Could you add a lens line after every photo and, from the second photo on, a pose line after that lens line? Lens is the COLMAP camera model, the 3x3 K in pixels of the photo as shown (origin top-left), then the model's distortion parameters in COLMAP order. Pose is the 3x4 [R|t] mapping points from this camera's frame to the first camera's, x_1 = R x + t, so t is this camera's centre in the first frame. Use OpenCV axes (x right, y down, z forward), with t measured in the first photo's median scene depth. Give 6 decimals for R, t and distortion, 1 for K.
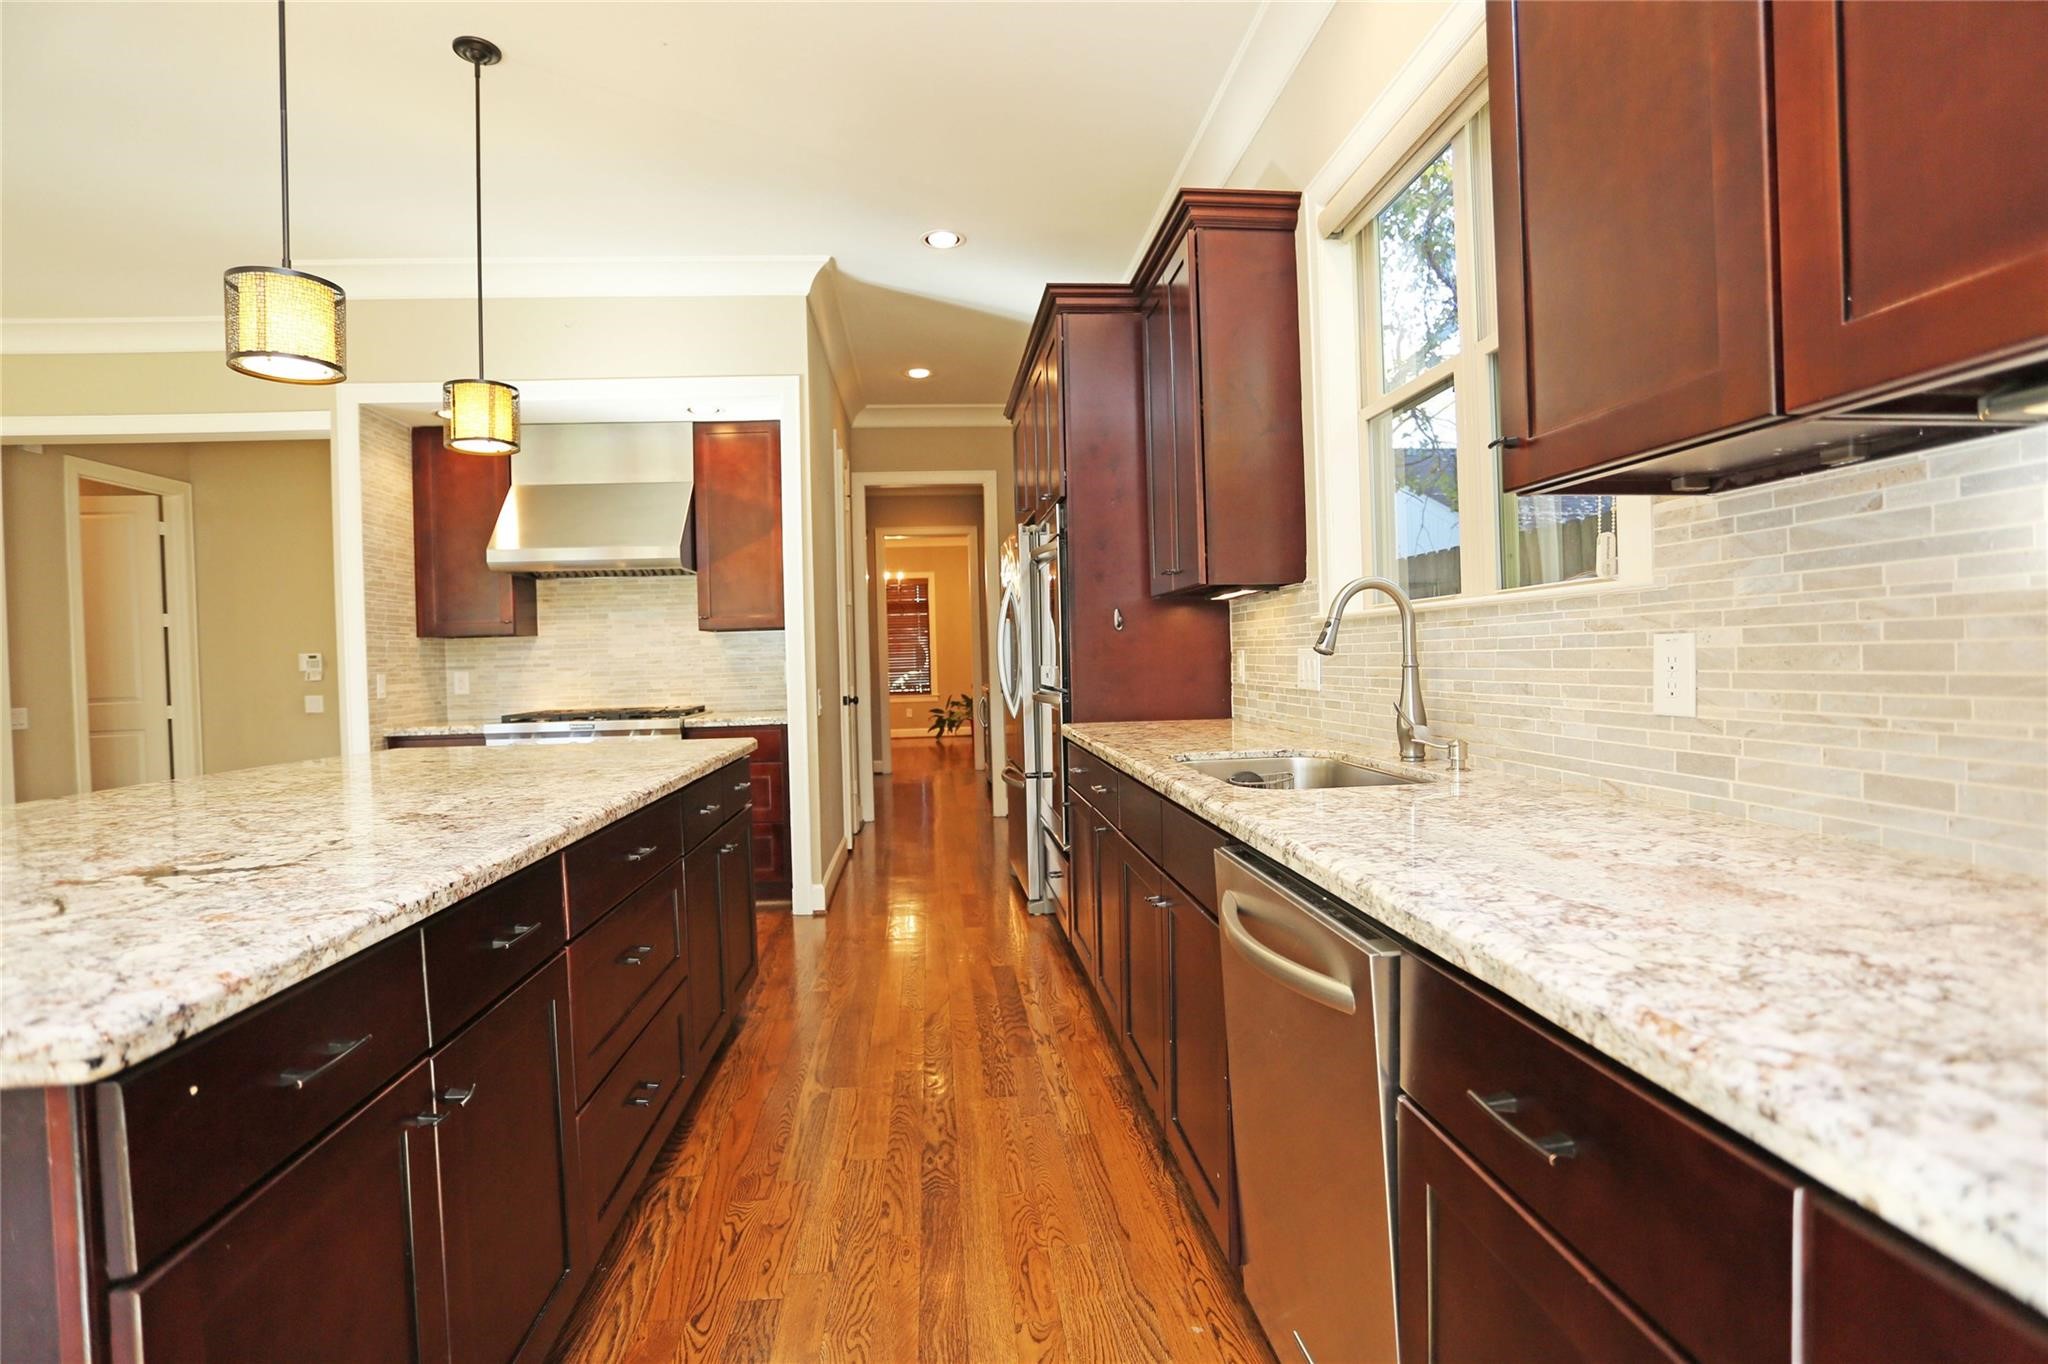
lens RADIAL K [[989.5, 0, 1013.9], [0, 989.5, 678.8], [0, 0, 1]] dist [-0.067517, 0.025917]
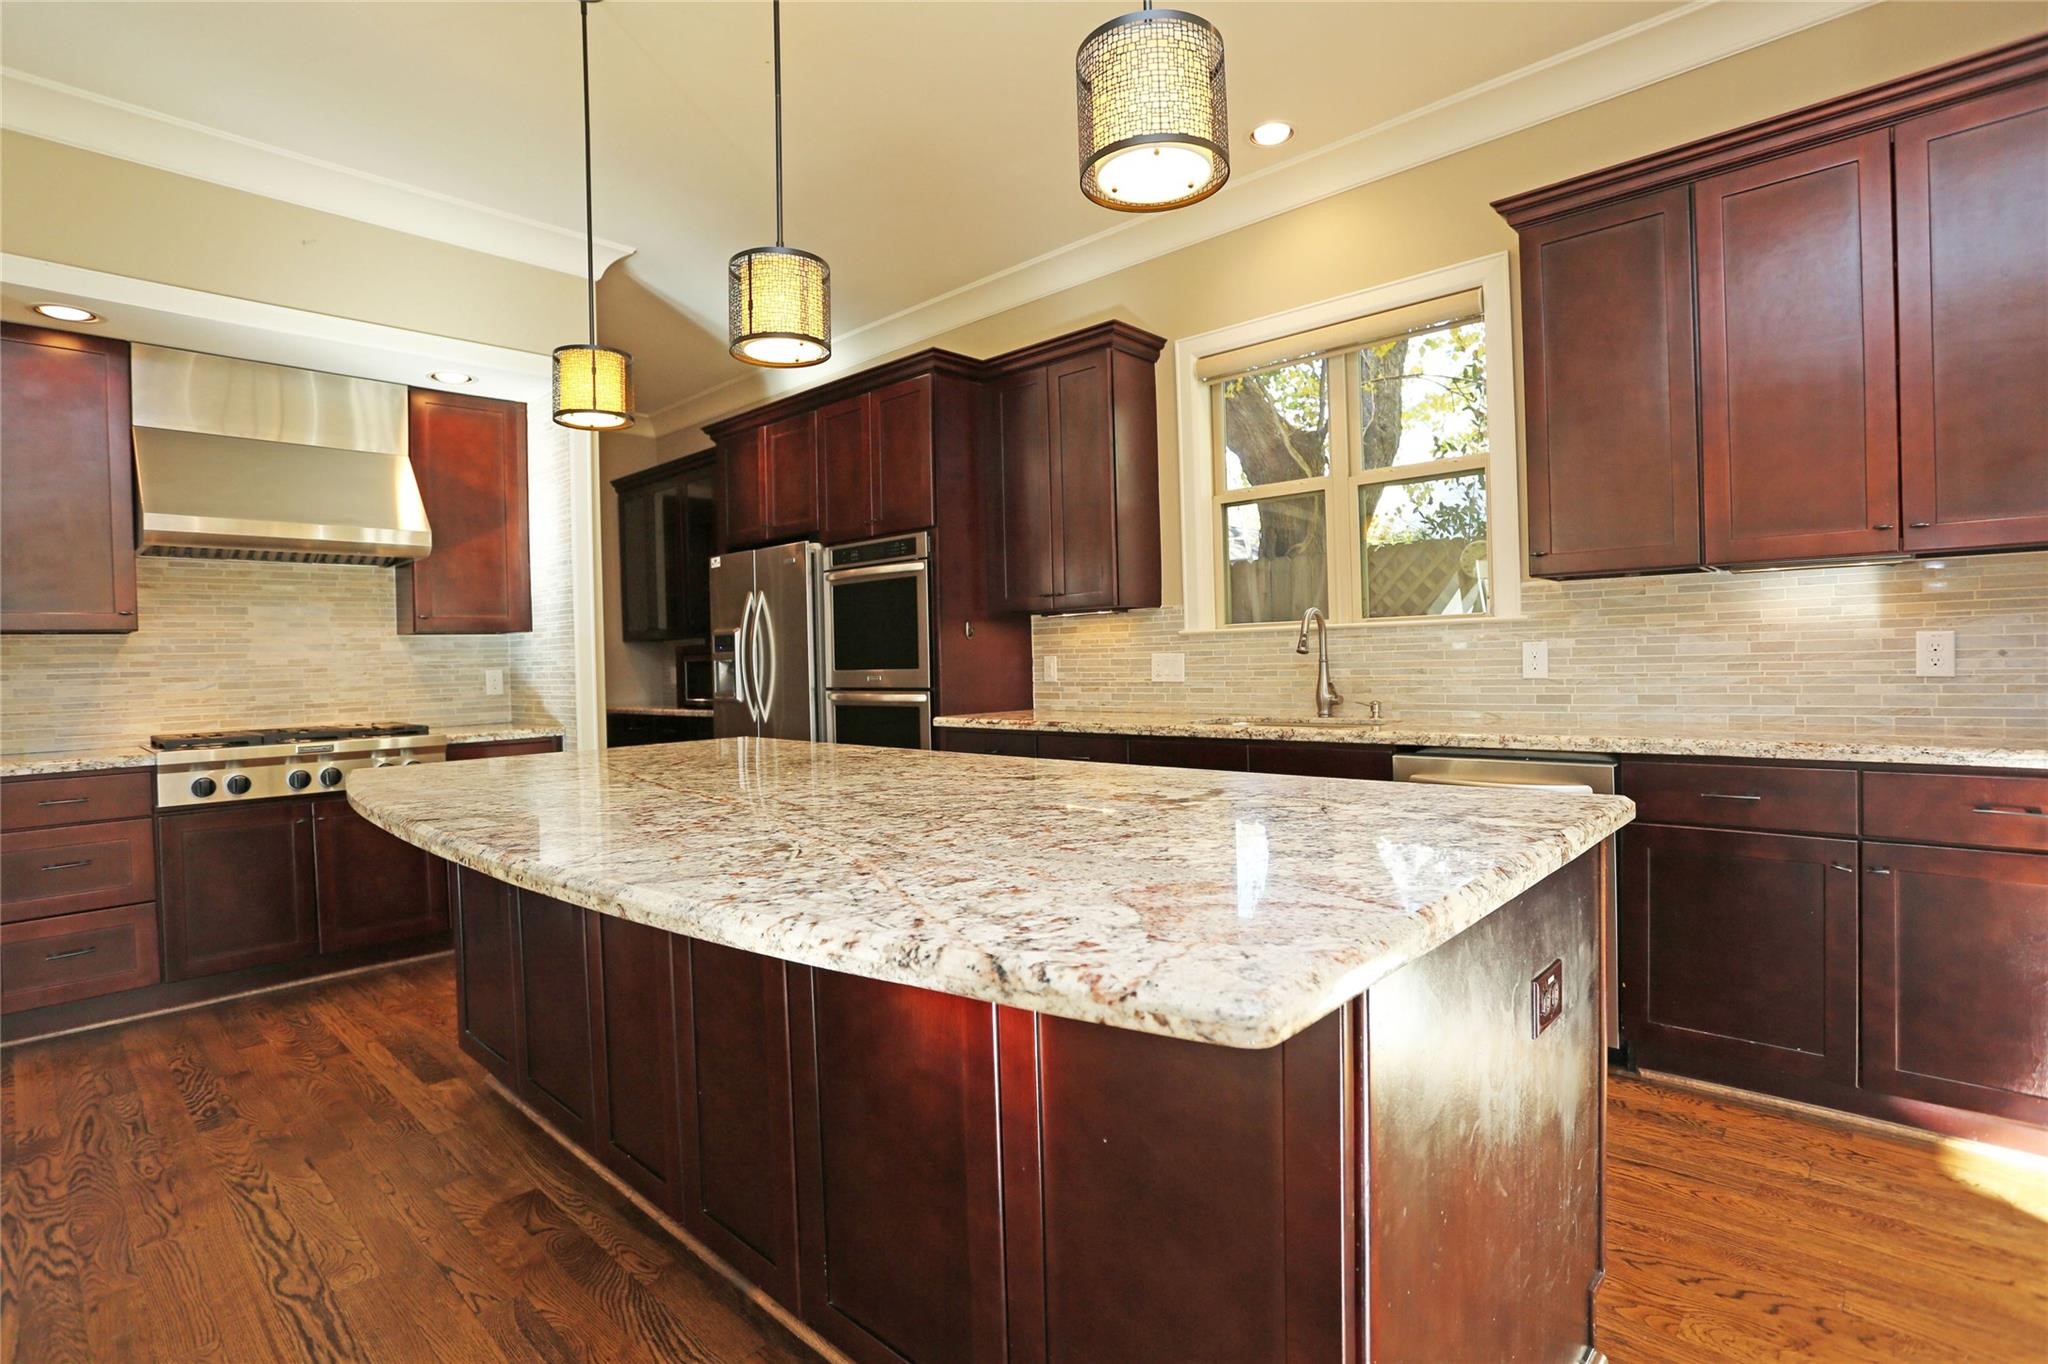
lens RADIAL K [[989.5, 0, 1013.9], [0, 989.5, 678.8], [0, 0, 1]] dist [-0.067517, 0.025917]
pose [[0.746293, -0.005903, 0.665591, -1.263157], [0.020381, 0.999694, -0.013985, 0.033961], [-0.665305, 0.024002, 0.746186, 0.093788]]
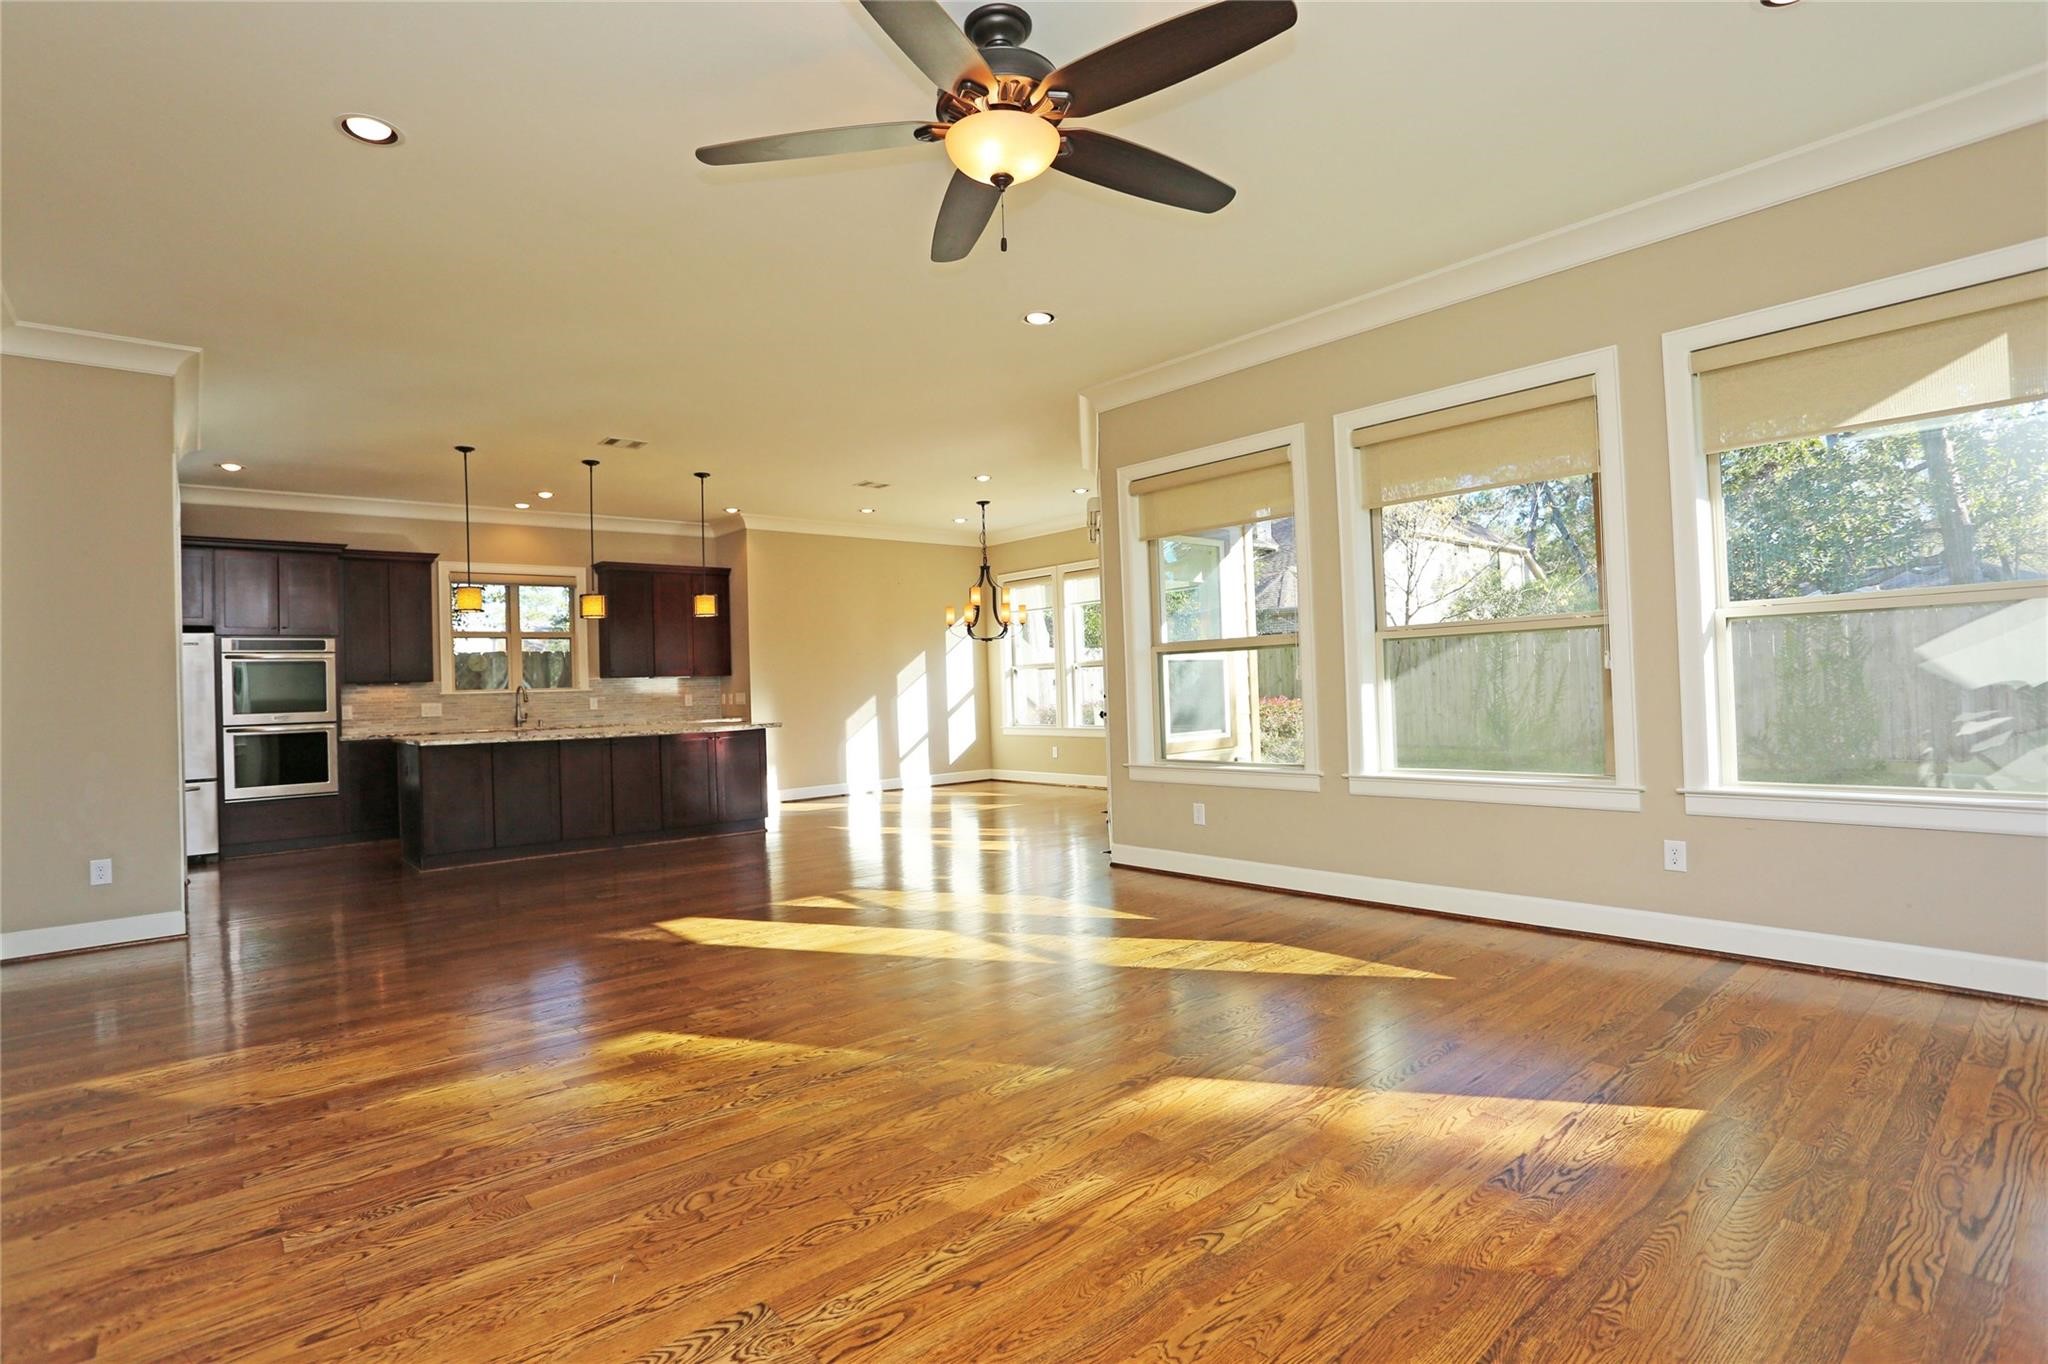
lens RADIAL K [[989.5, 0, 1013.9], [0, 989.5, 678.8], [0, 0, 1]] dist [-0.067517, 0.025917]
pose [[-0.588138, 0.051542, 0.807116, -4.968653], [0.066322, 0.997680, -0.015383, 0.092866], [-0.806036, 0.044483, -0.590192, 2.002166]]
